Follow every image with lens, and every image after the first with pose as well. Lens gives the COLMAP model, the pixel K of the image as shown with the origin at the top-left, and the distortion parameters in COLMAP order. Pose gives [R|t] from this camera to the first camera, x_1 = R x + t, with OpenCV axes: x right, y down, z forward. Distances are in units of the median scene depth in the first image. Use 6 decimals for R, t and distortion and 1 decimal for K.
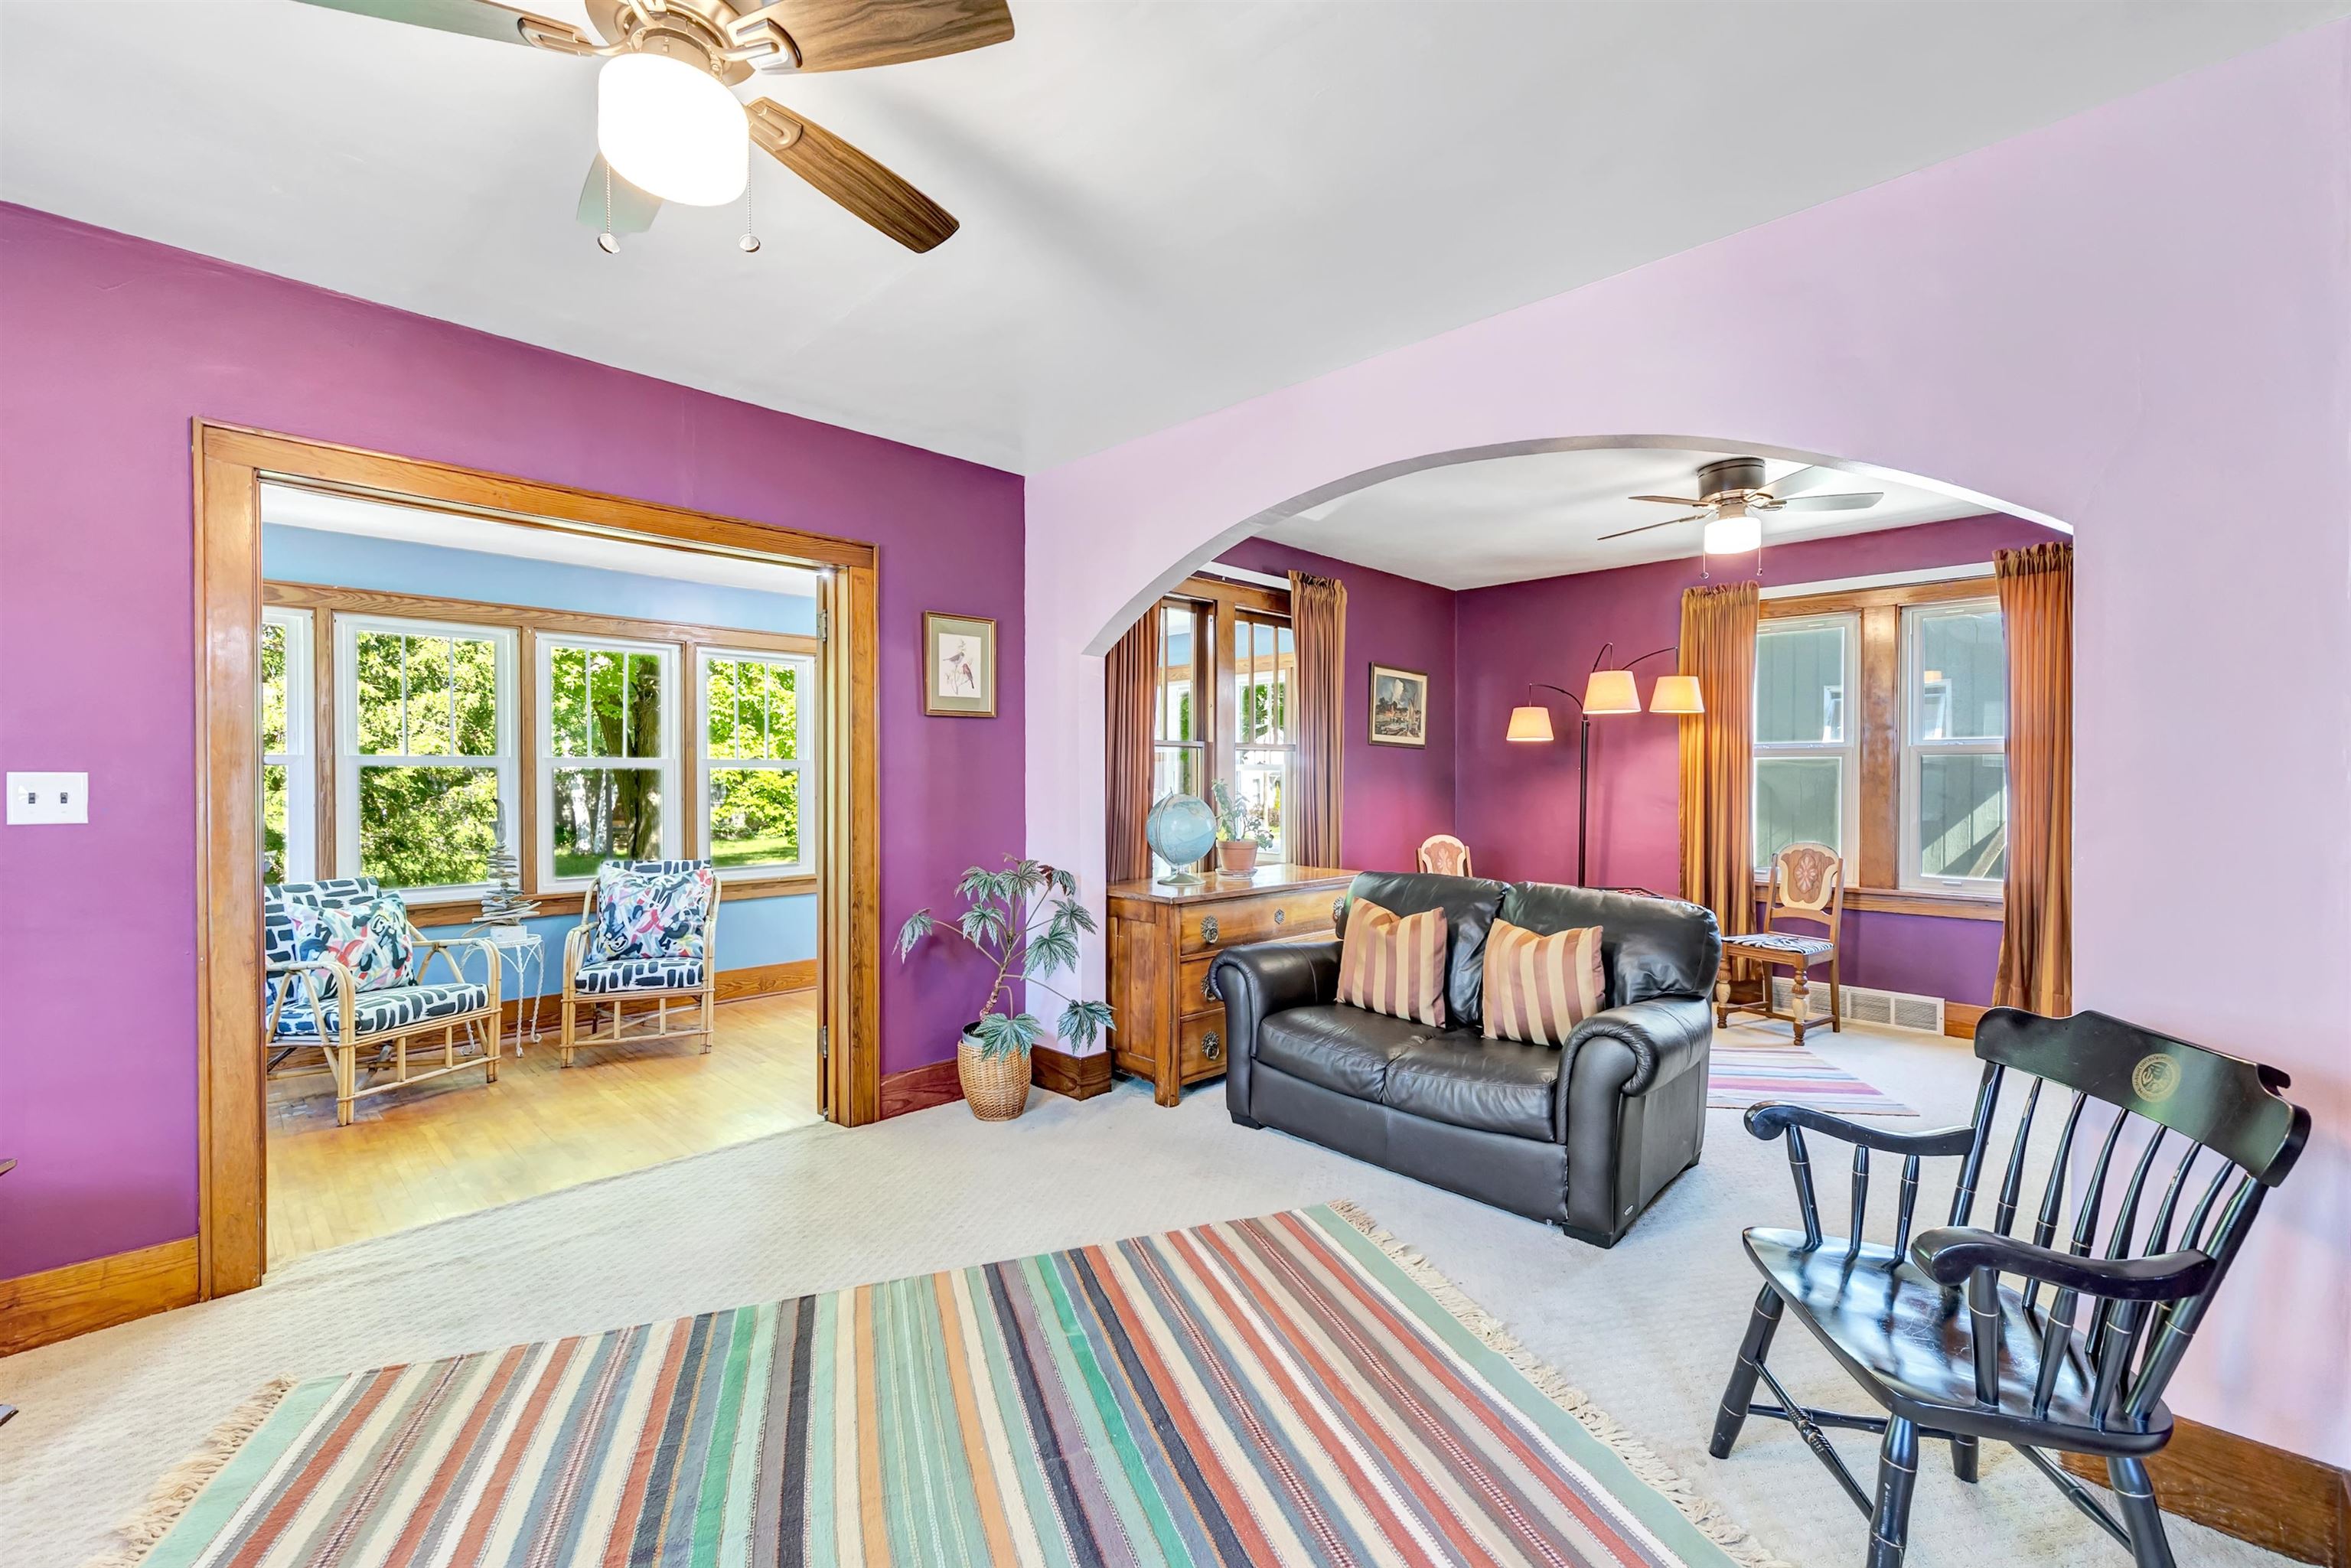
lens RADIAL K [[970.3, 0, 1186.5], [0, 970.3, 778.3], [0, 0, 1]] dist [0.001627, 0.000148]
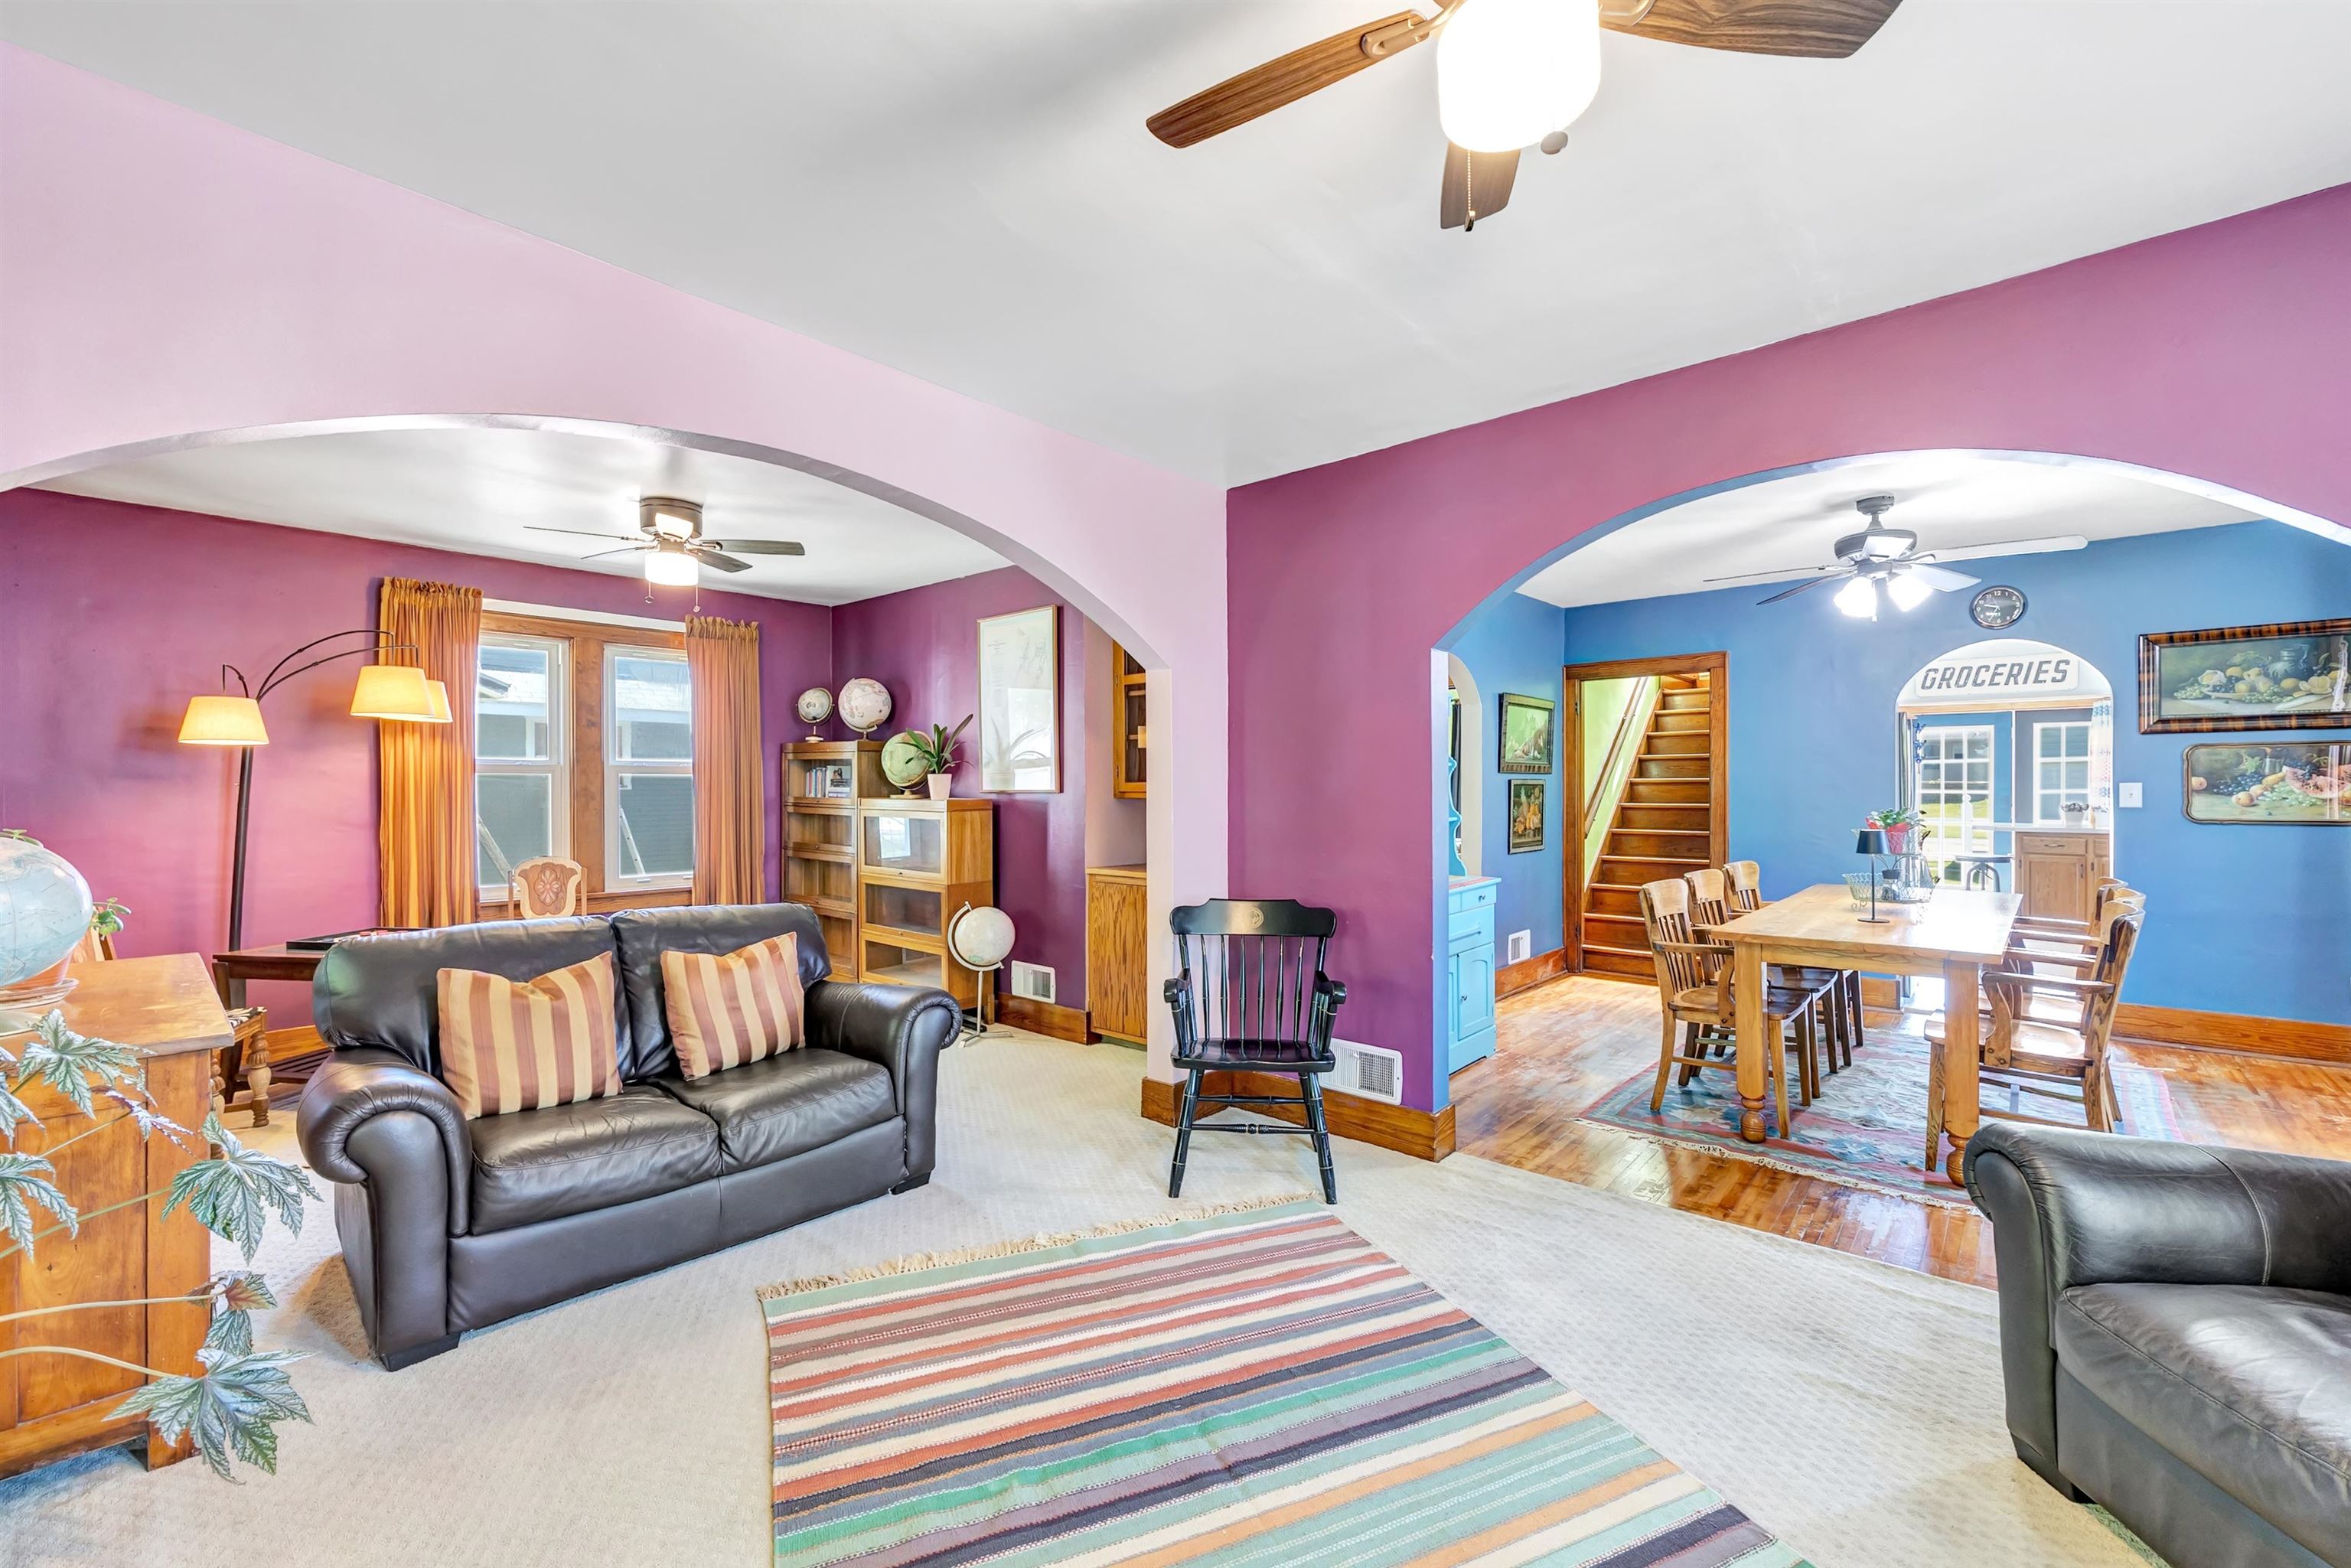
lens RADIAL K [[954.1, 0, 1144.9], [0, 954.1, 787.8], [0, 0, 1]] dist [-0.008270, 0.000448]
pose [[-0.019971, -0.001047, 0.999800, -0.349442], [0.007279, 0.999973, 0.001192, -0.002784], [-0.999774, 0.007302, -0.019963, 0.344458]]
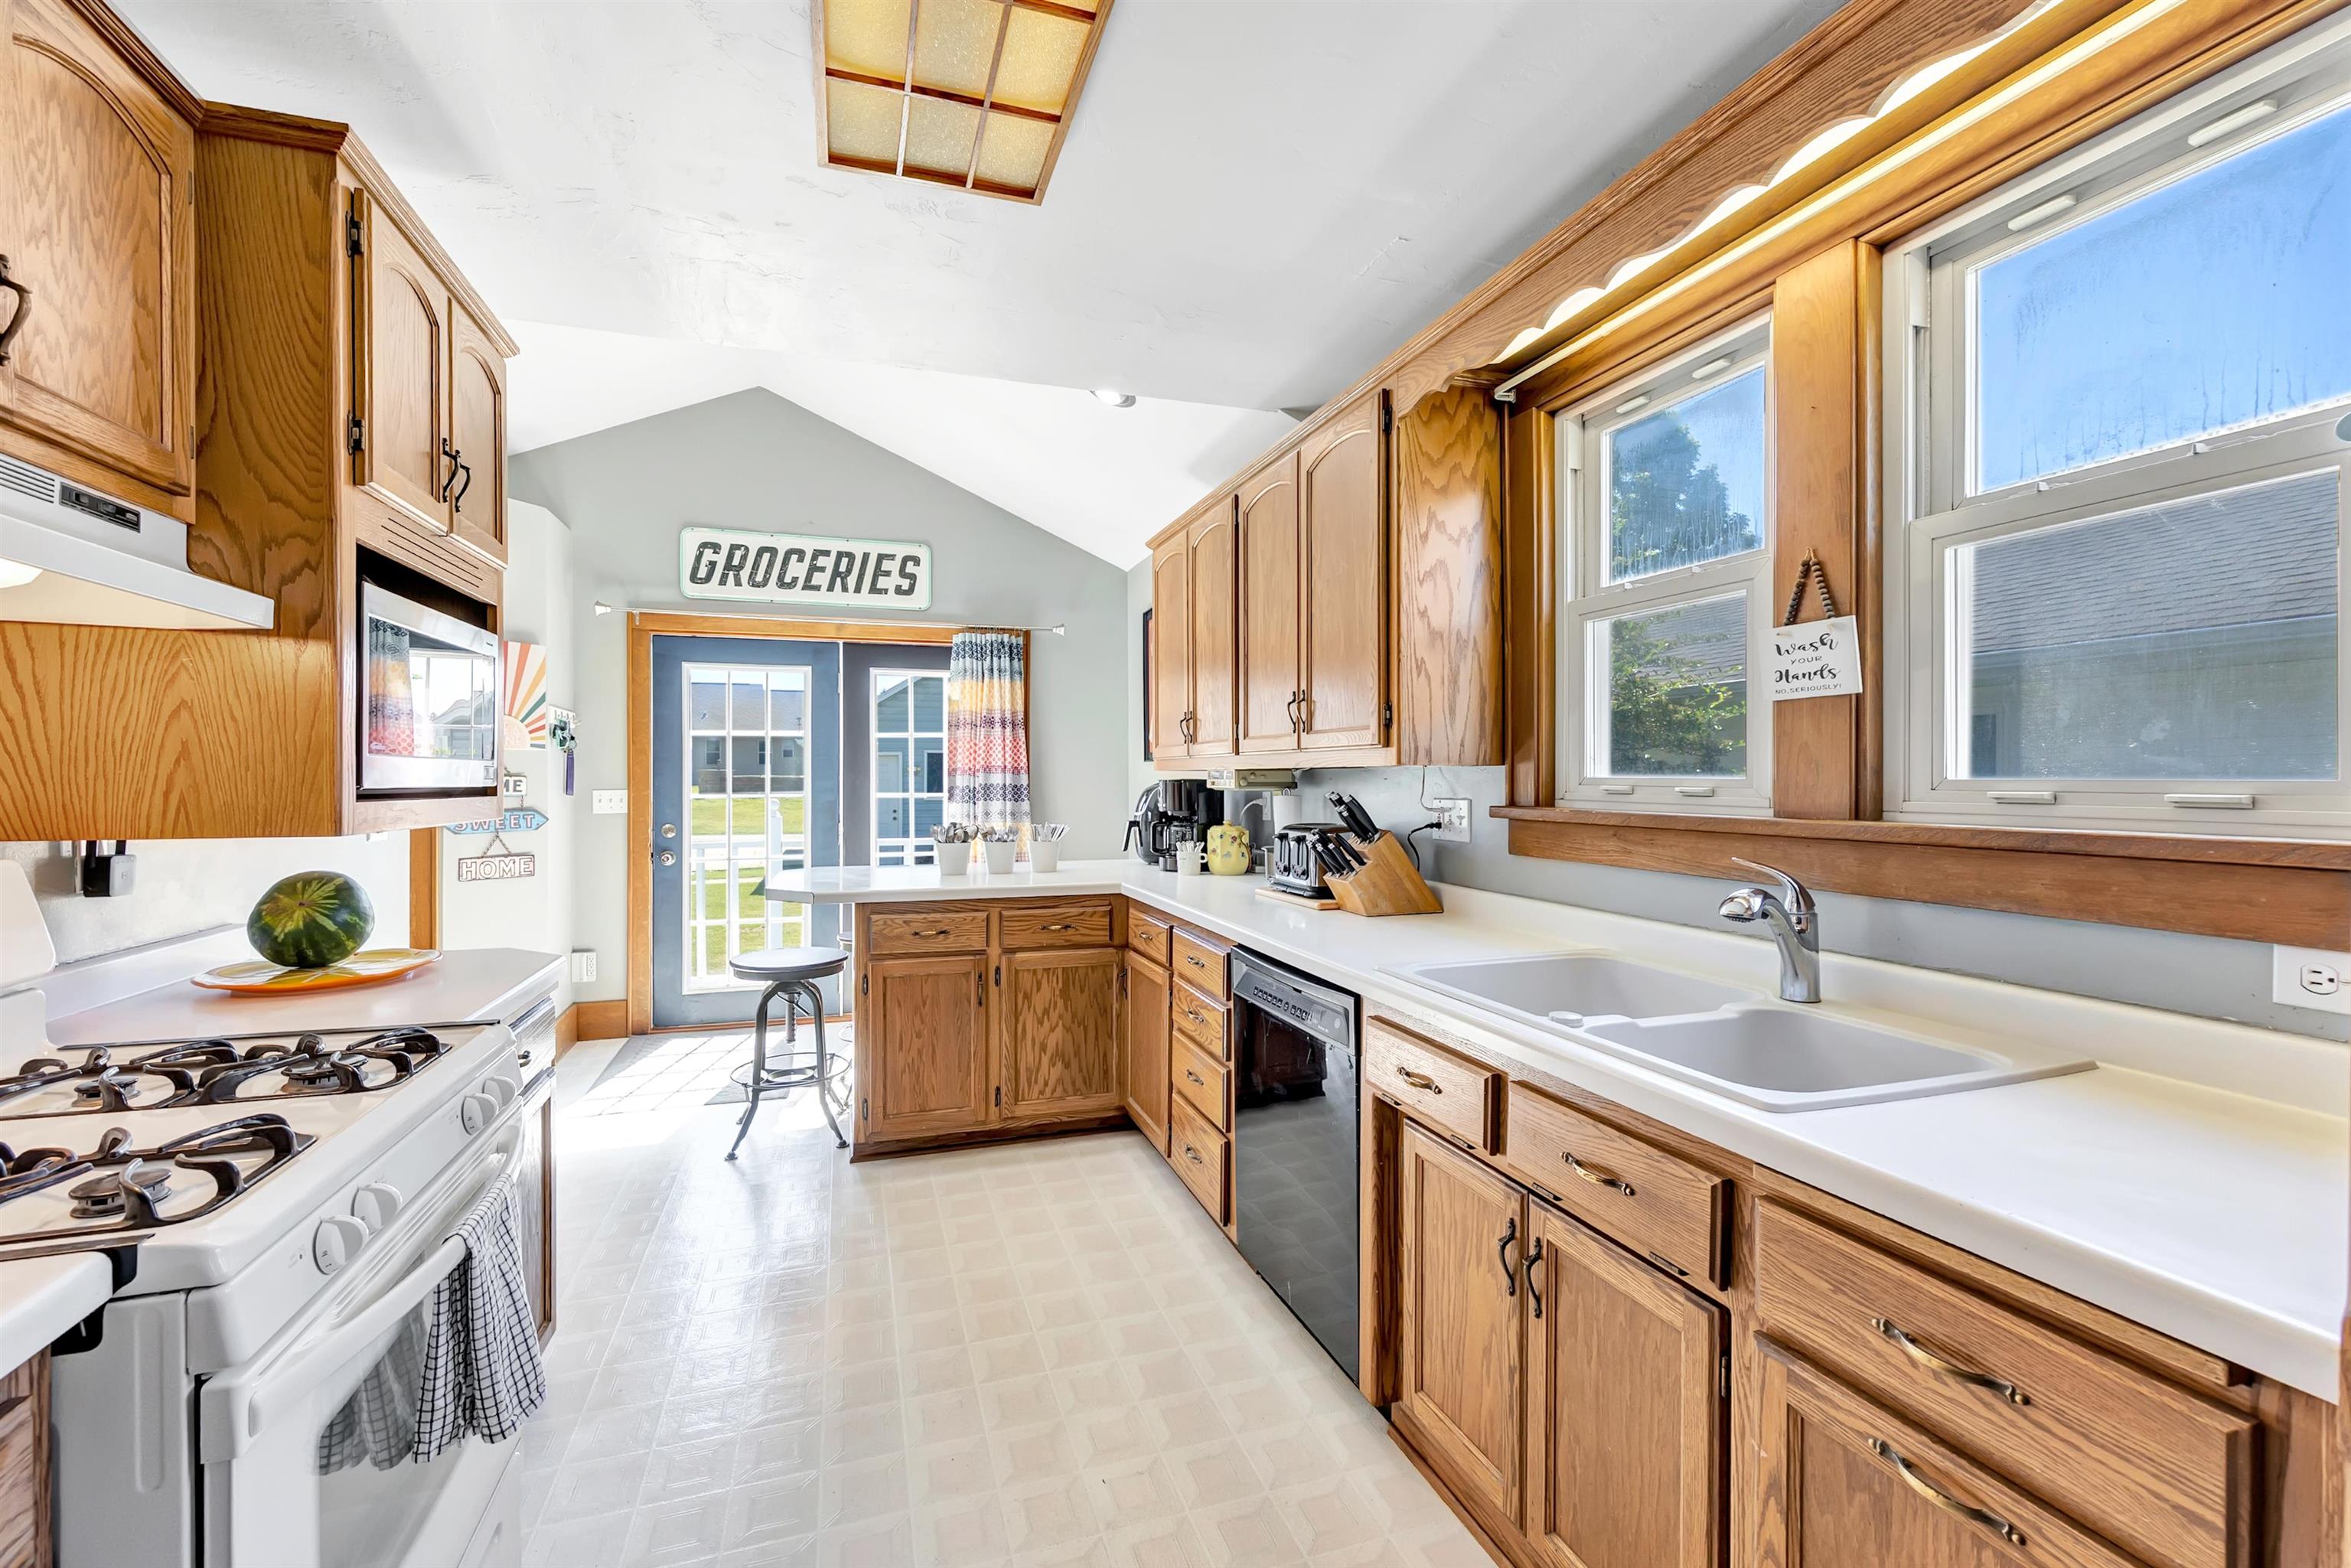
lens RADIAL K [[963.6, 0, 1164.3], [0, 963.6, 777.8], [0, 0, 1]] dist [-0.000307, -0.000111]
pose [[-0.889891, 0.005756, 0.456137, 0.949272], [0.007618, 0.999968, 0.002243, 0.005092], [-0.456110, 0.005471, -0.889906, -0.873266]]
